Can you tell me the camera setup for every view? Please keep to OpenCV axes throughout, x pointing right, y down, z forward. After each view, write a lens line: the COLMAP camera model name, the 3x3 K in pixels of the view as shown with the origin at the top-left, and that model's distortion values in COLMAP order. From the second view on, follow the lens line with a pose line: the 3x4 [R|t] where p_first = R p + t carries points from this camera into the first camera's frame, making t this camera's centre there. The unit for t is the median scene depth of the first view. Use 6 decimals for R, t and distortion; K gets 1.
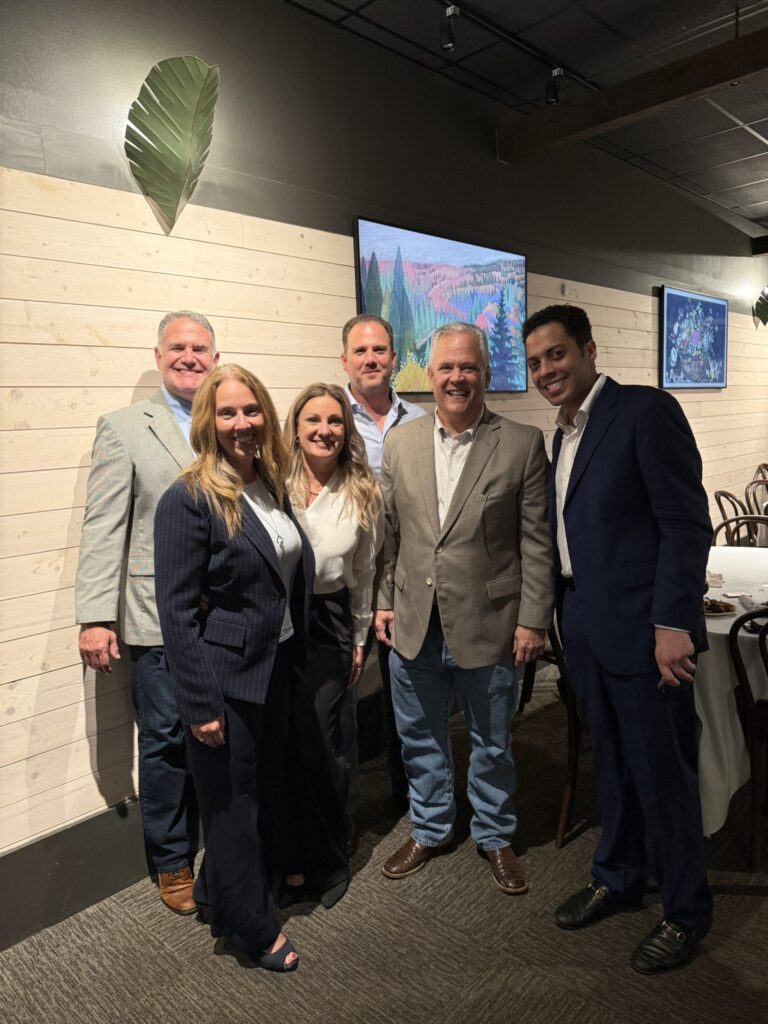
lens RADIAL K [[717.8, 0, 385.9], [0, 717.8, 514.6], [0, 0, 1]] dist [-0.009221, -0.002268]
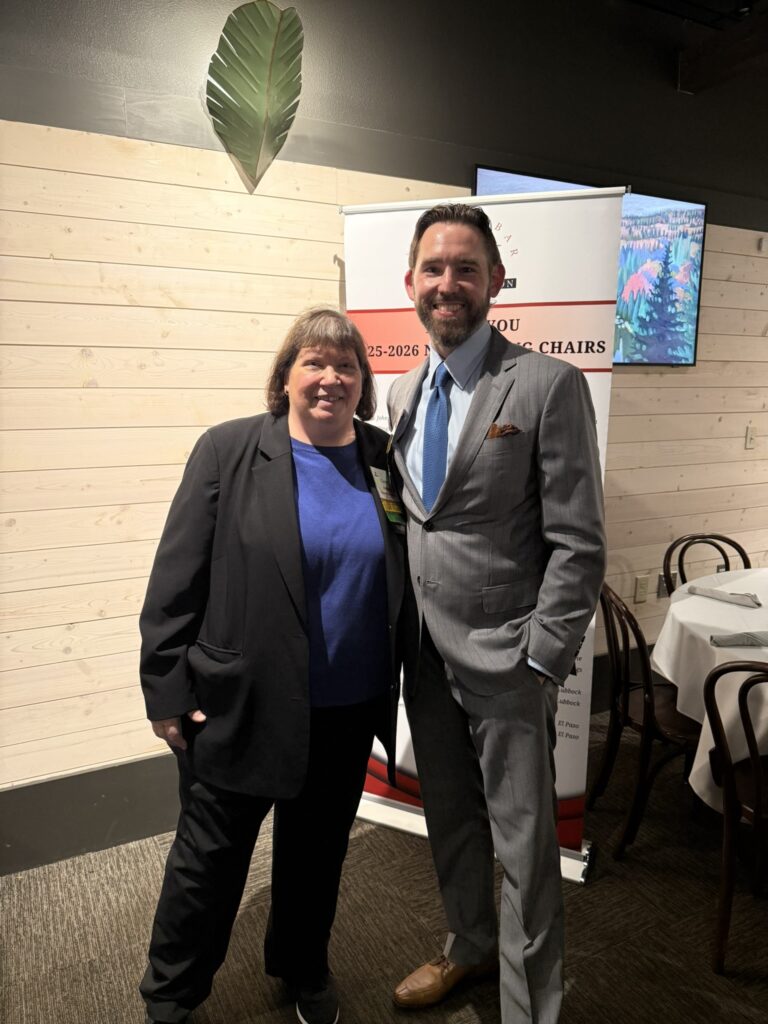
lens RADIAL K [[717.8, 0, 383.1], [0, 717.8, 509.8], [0, 0, 1]] dist [-0.009221, -0.002268]
pose [[0.949206, 0.095702, -0.299748, 0.206600], [-0.081648, 0.994908, 0.059096, -0.034259], [0.303877, -0.031620, 0.952186, 0.114200]]
